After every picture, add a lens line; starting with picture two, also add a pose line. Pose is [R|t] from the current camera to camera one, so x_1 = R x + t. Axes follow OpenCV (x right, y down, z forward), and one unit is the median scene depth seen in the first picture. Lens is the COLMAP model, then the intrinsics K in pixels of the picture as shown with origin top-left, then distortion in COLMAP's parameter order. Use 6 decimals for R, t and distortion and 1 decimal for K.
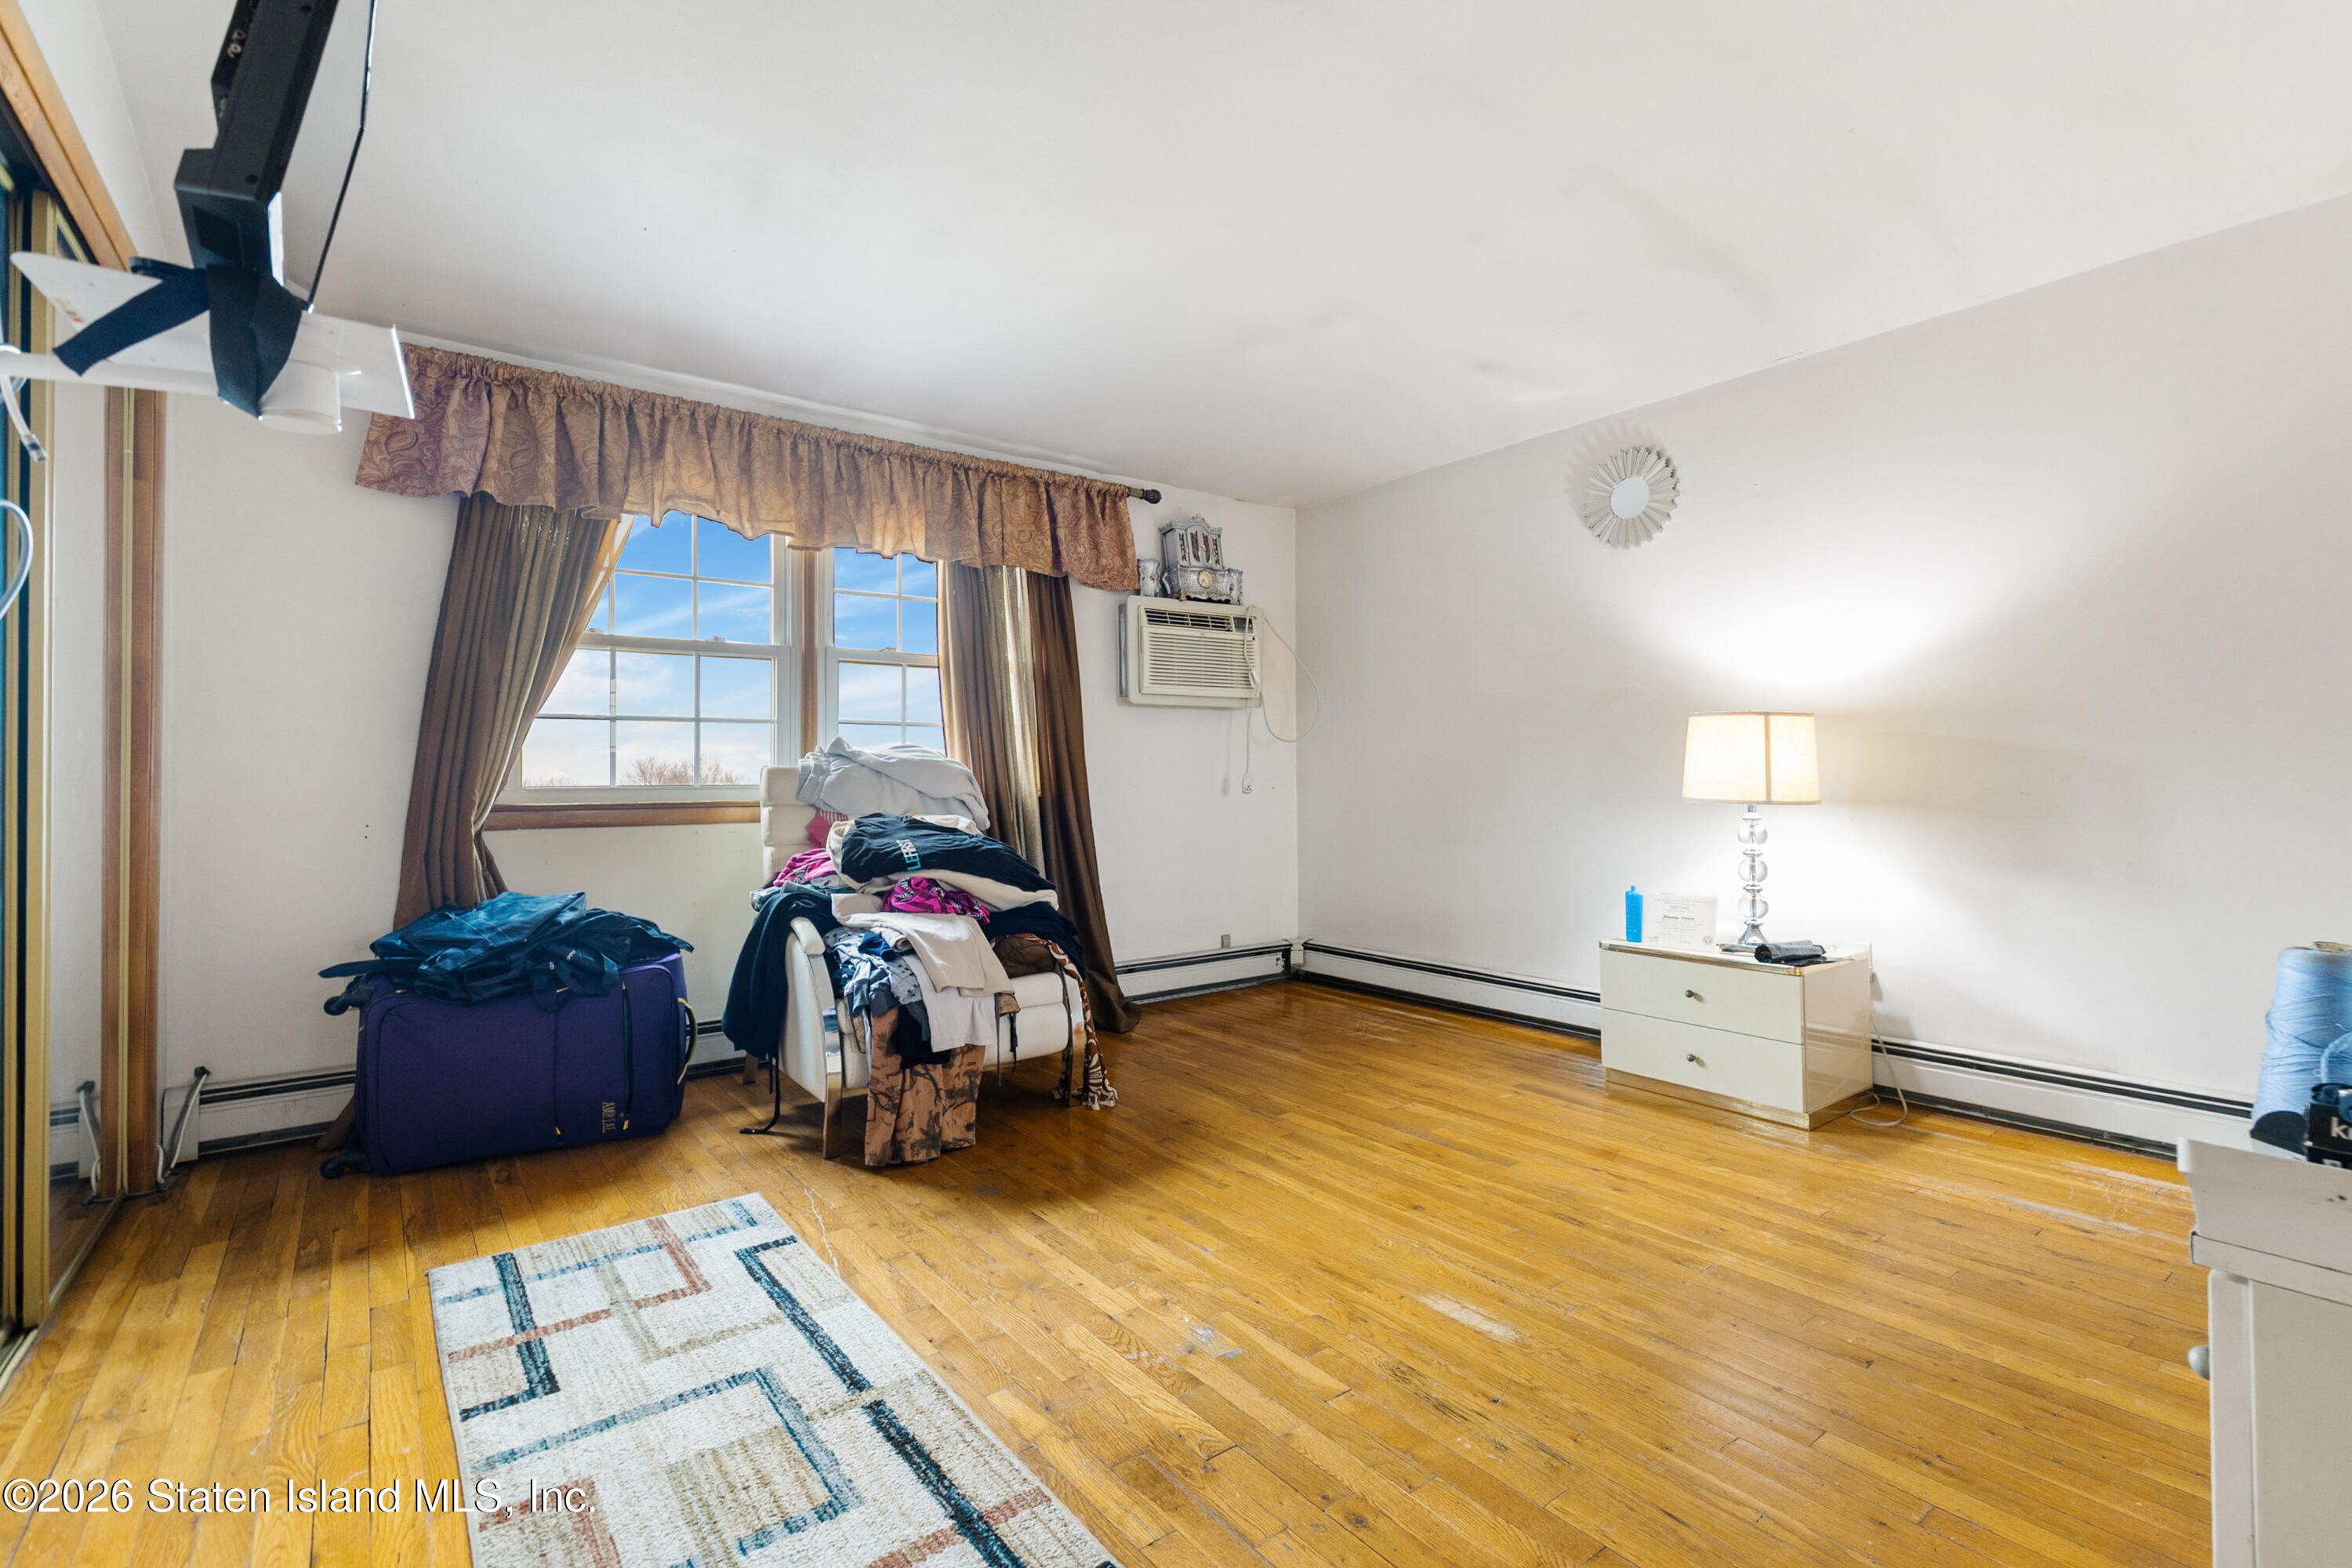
lens RADIAL K [[1104.5, 0, 1293.7], [0, 1104.5, 785.1], [0, 0, 1]] dist [0.009030, -0.000591]
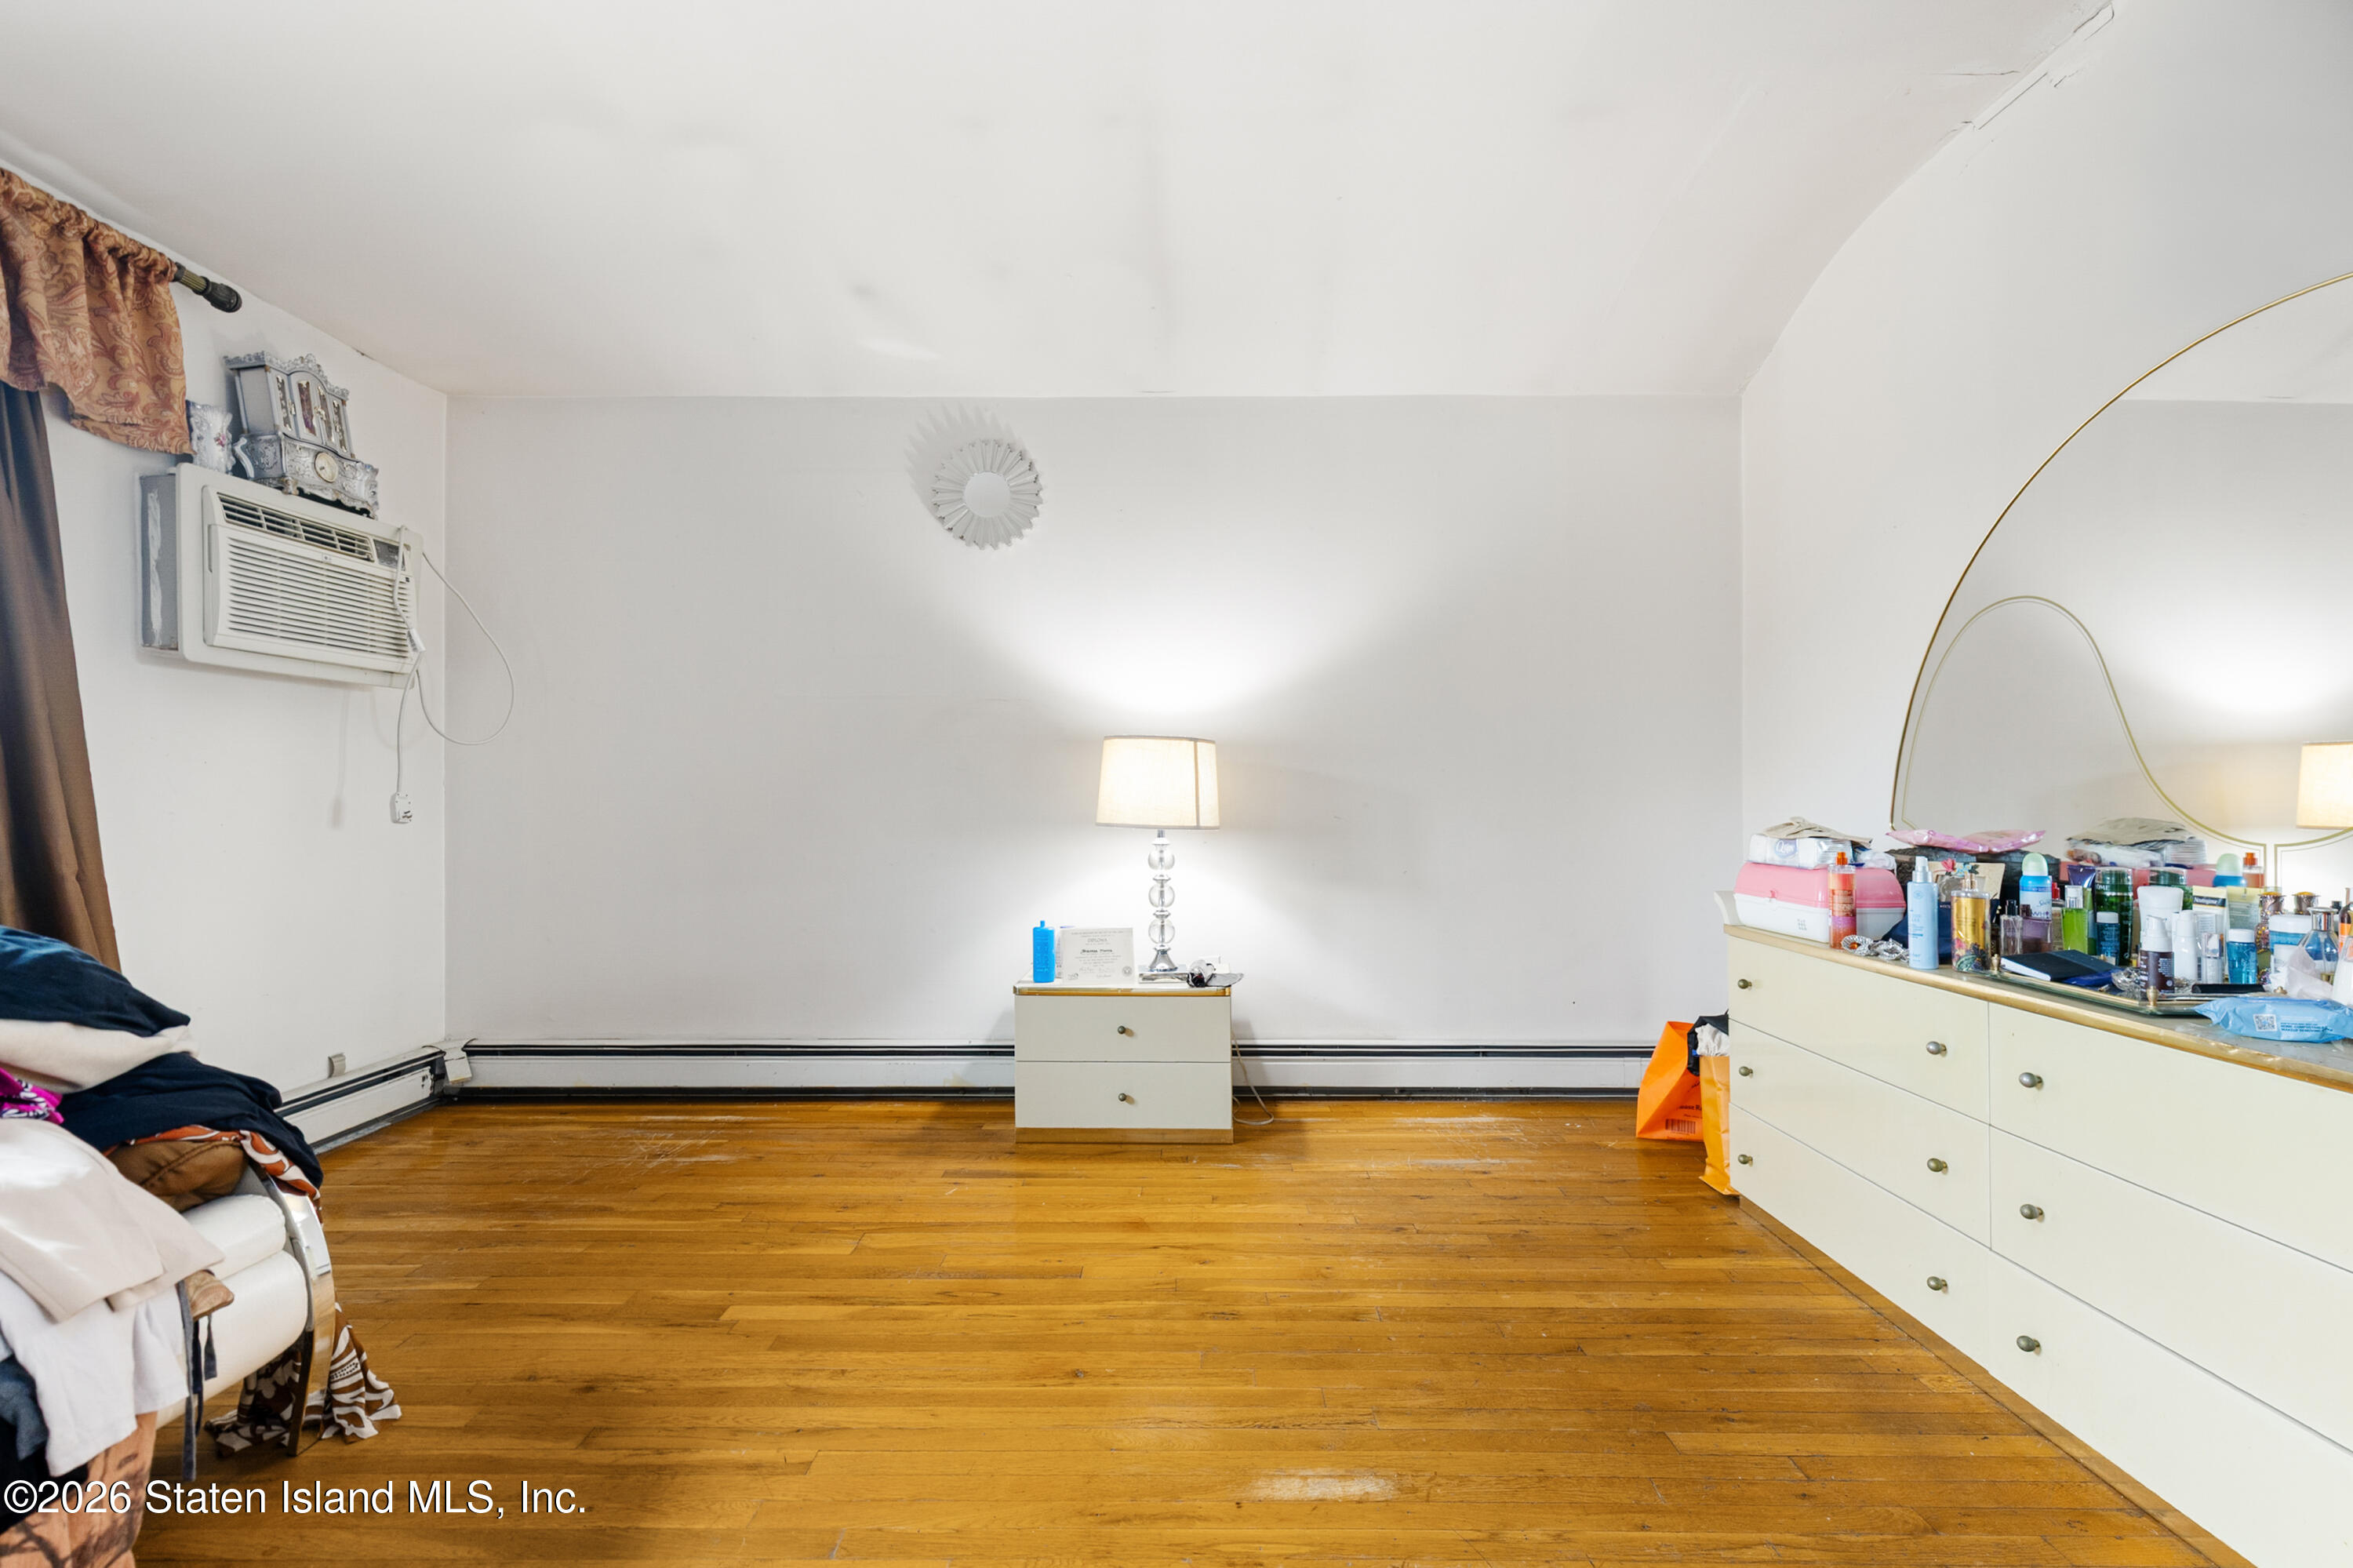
lens RADIAL K [[1067.1, 0, 1185.9], [0, 1067.1, 802.0], [0, 0, 1]] dist [0.009421, -0.000750]
pose [[0.643539, 0.005373, 0.765395, -0.298106], [-0.000240, 0.999977, -0.006818, -0.000937], [-0.765414, 0.004204, 0.643525, 0.354477]]
